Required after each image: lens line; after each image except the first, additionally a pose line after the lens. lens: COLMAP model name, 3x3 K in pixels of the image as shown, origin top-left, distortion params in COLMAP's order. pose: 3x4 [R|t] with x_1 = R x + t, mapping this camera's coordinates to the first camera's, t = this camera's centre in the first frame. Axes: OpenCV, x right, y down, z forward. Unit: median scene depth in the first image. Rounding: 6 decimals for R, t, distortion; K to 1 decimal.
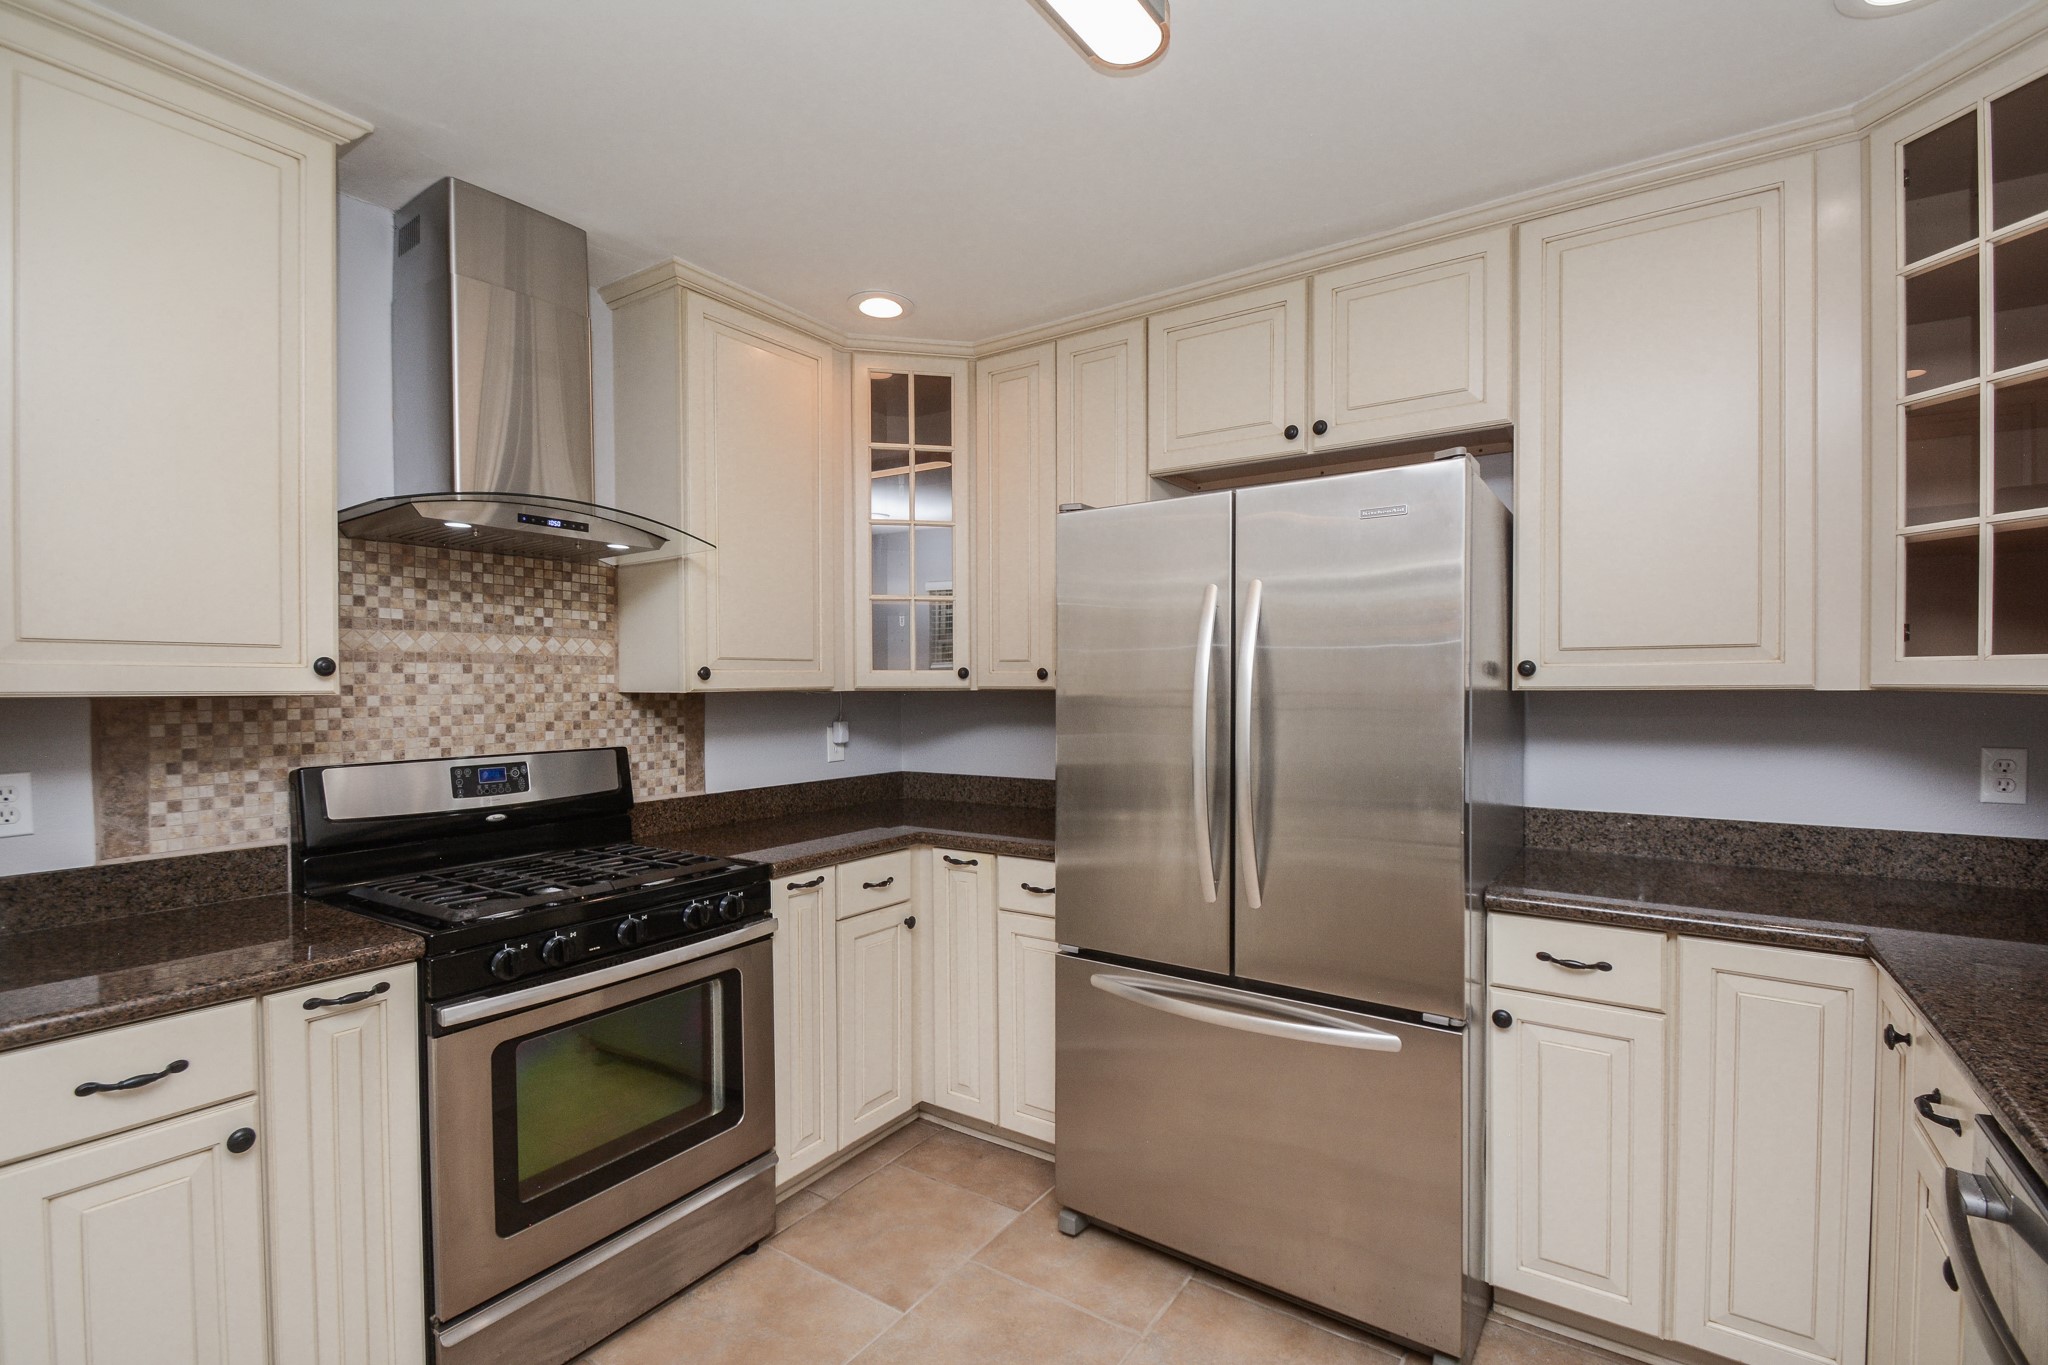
lens RADIAL K [[912.8, 0, 1012.1], [0, 912.8, 694.4], [0, 0, 1]] dist [0.005439, -0.012735]
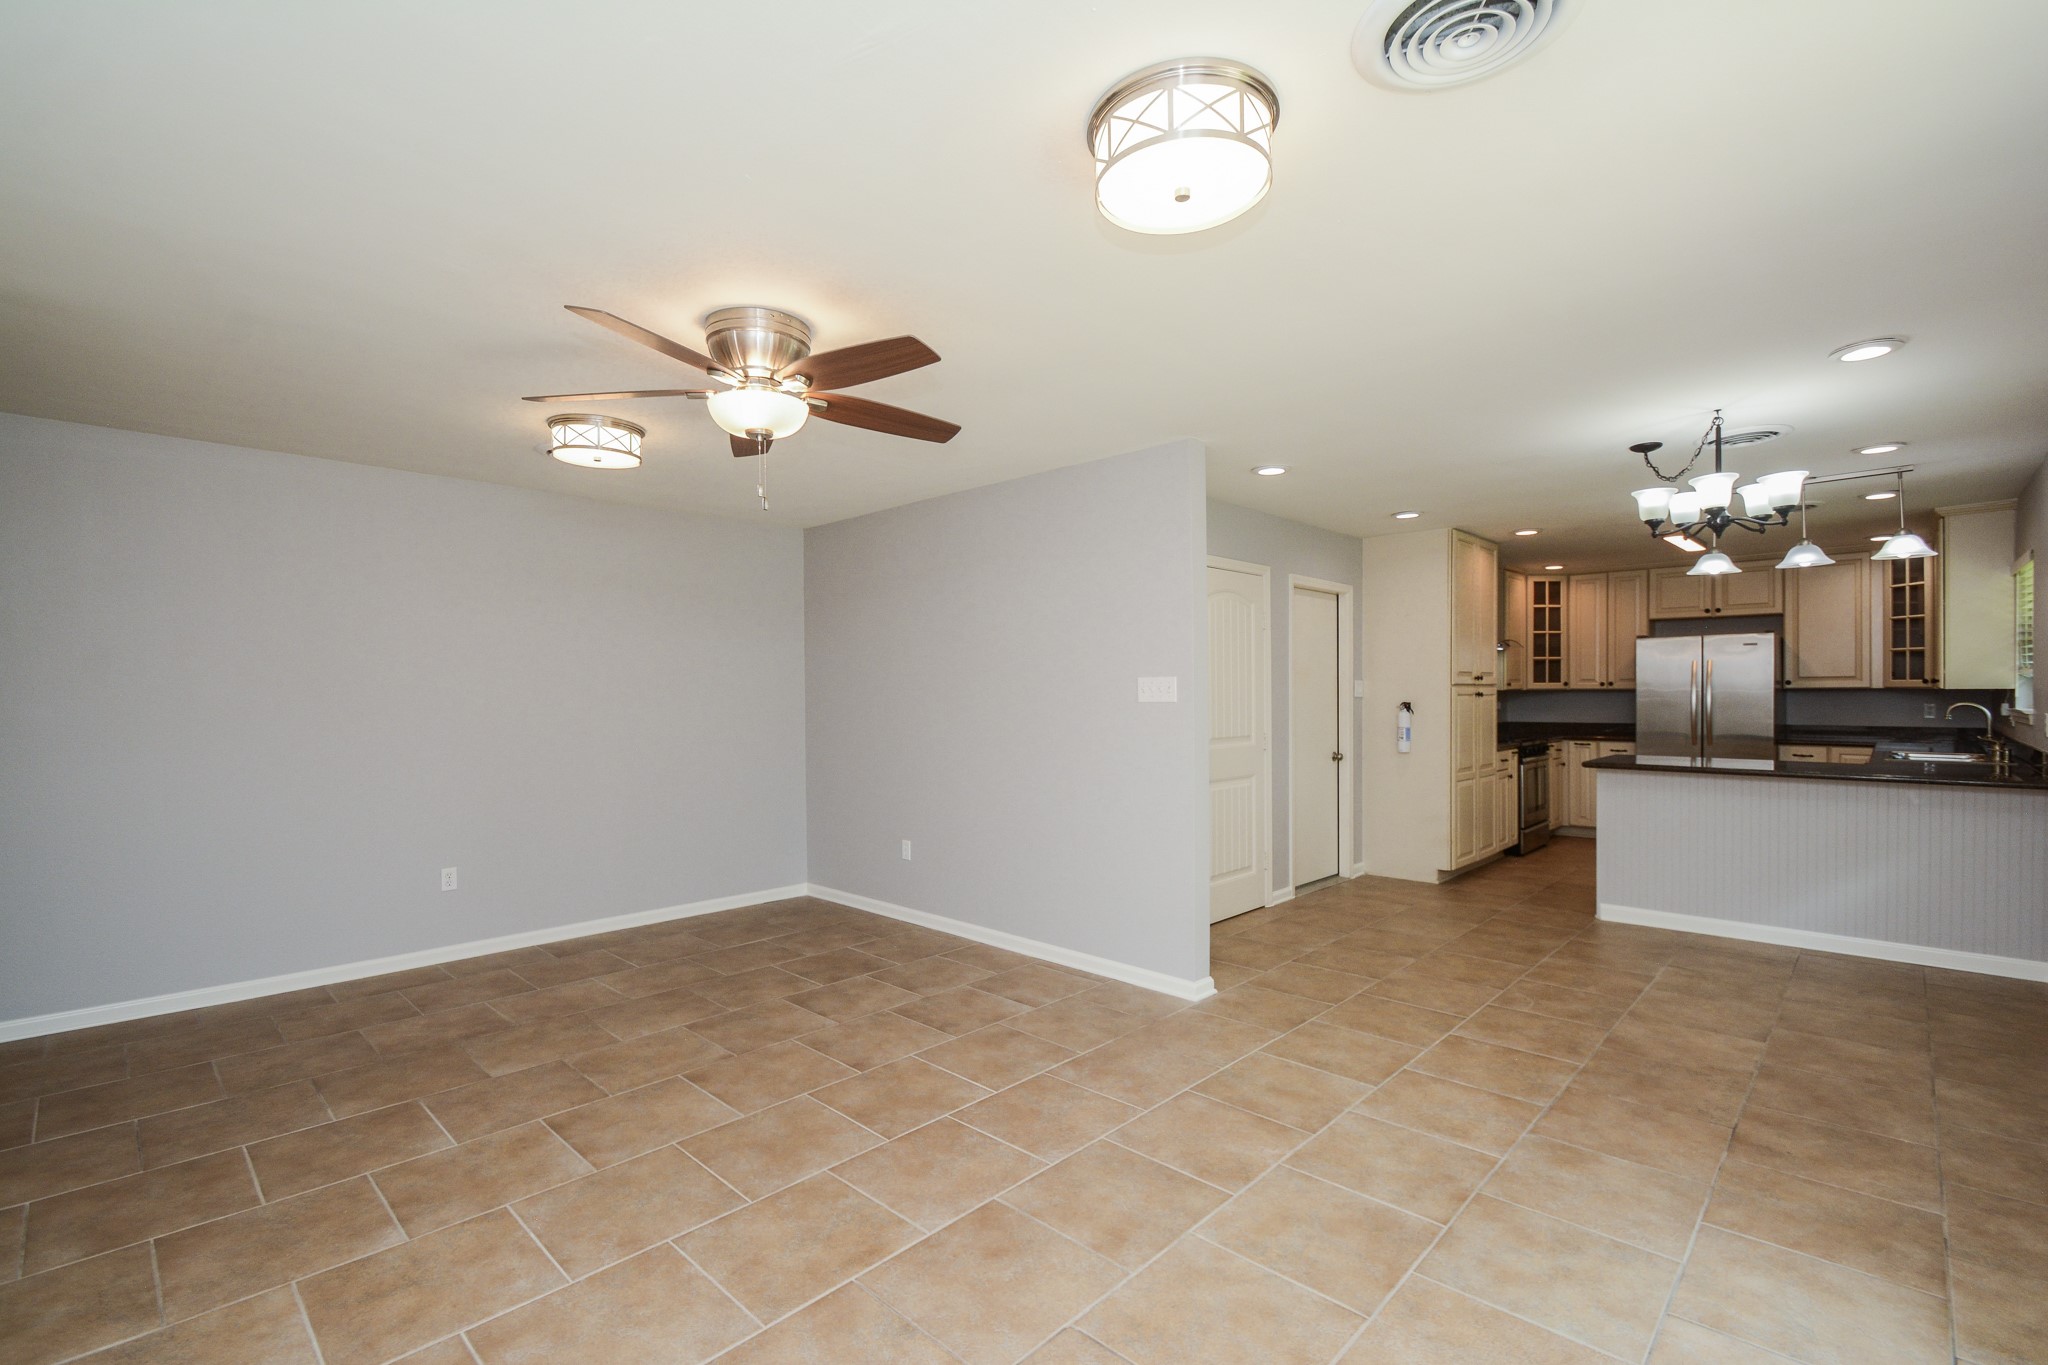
lens RADIAL K [[912.8, 0, 997.0], [0, 912.8, 698.8], [0, 0, 1]] dist [0.005439, -0.012735]
pose [[0.985751, 0.000306, -0.168208, -1.744651], [-0.000827, 0.999995, -0.003027, 0.045347], [0.168206, 0.003123, 0.985747, -2.799319]]
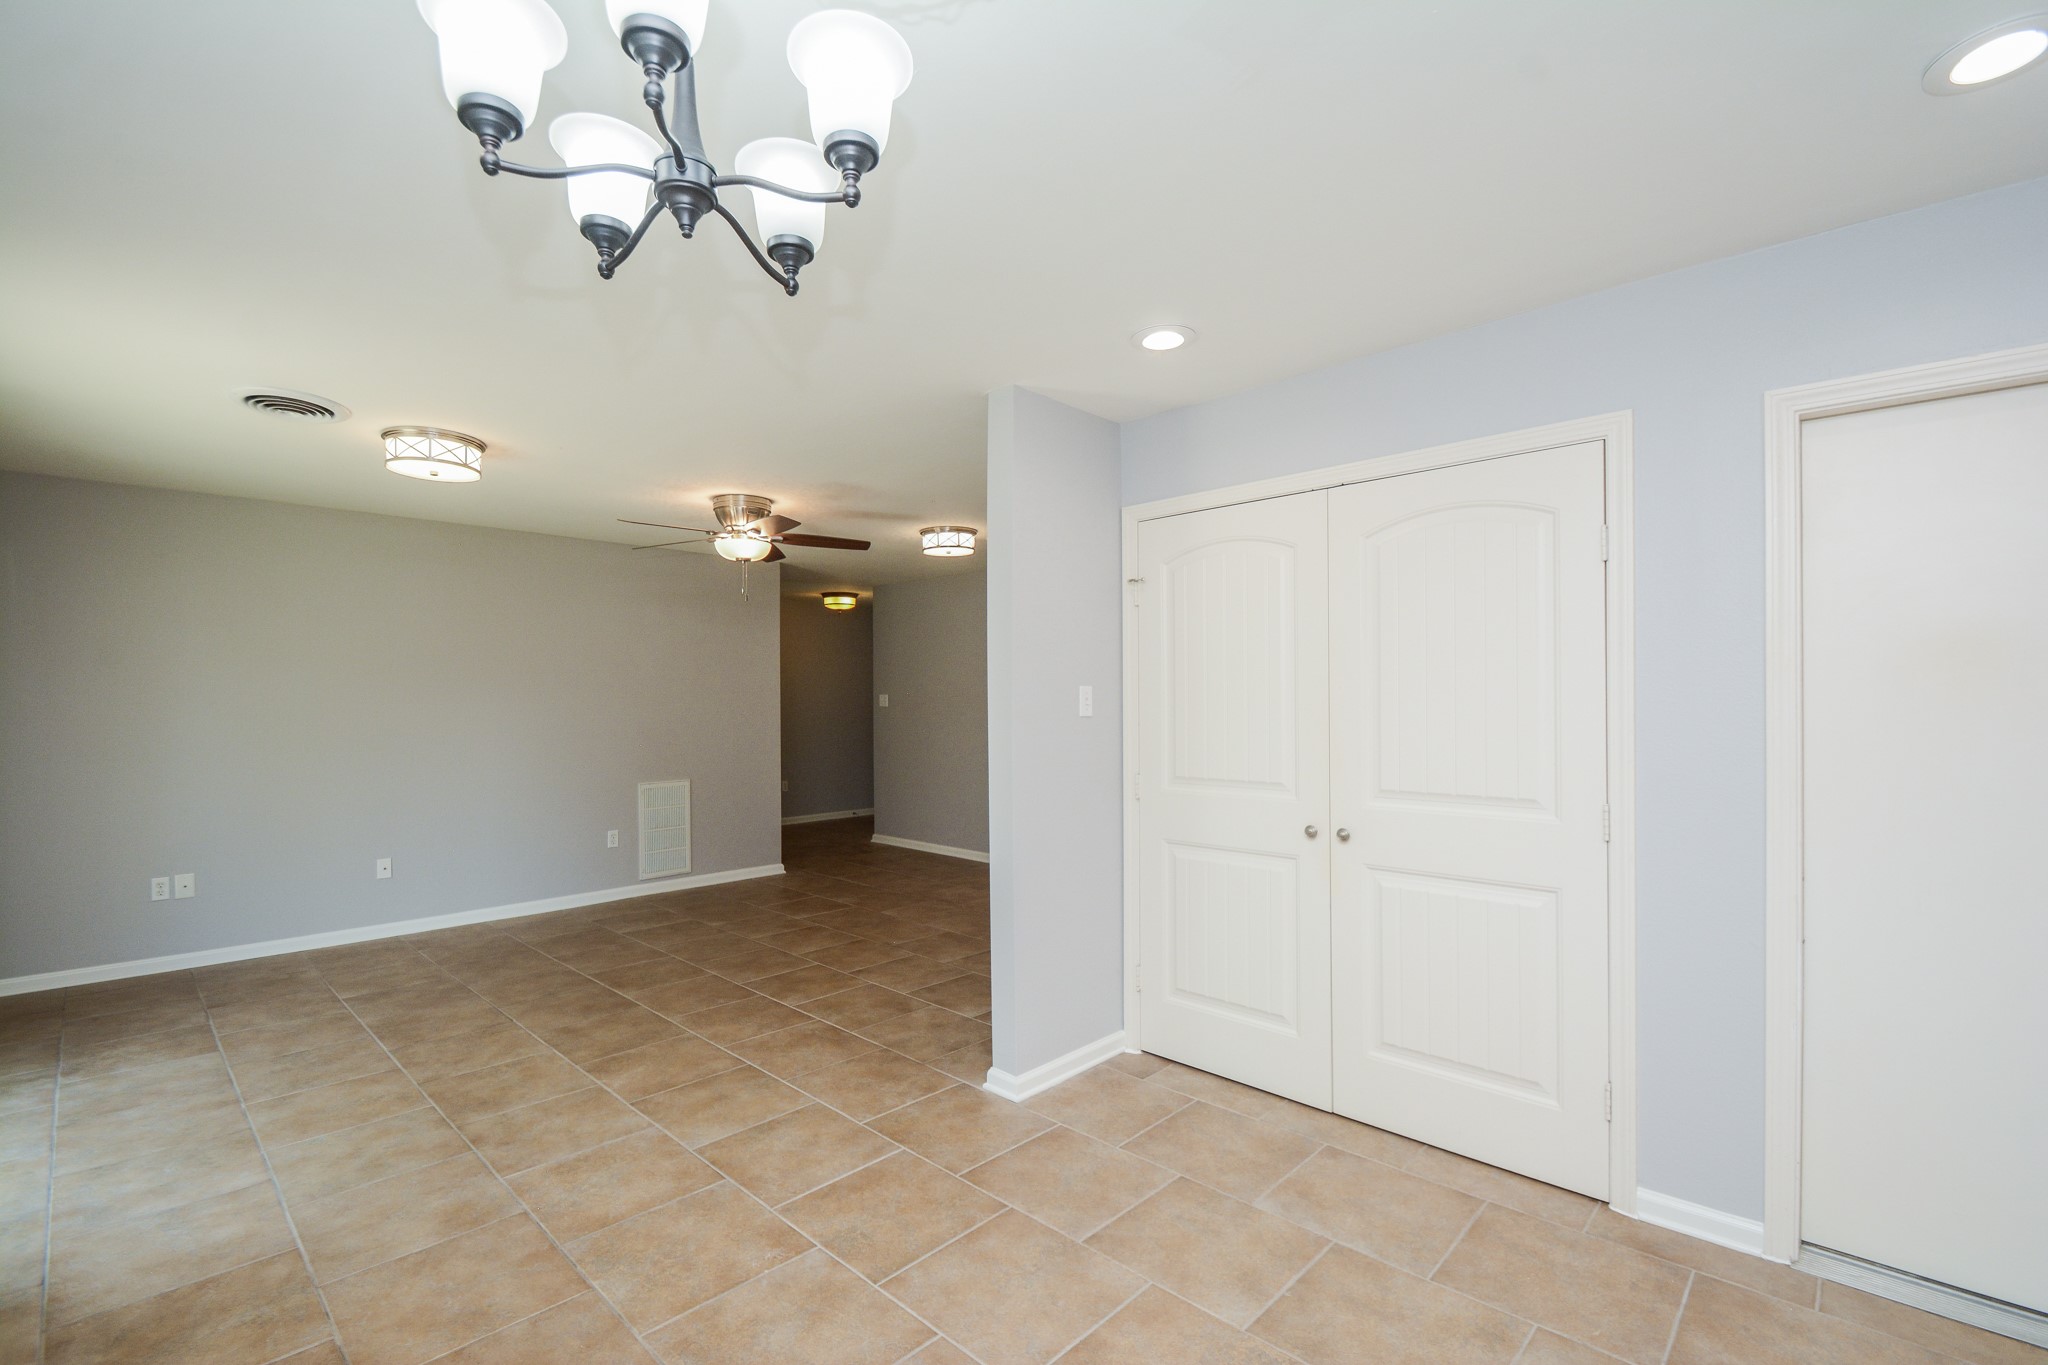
lens RADIAL K [[912.8, 0, 1035.3], [0, 912.8, 694.8], [0, 0, 1]] dist [0.005439, -0.012735]
pose [[-0.152154, -0.000016, -0.988357, -0.264489], [-0.007648, 0.999970, 0.001161, 0.009191], [0.988327, 0.007736, -0.152150, -0.698952]]
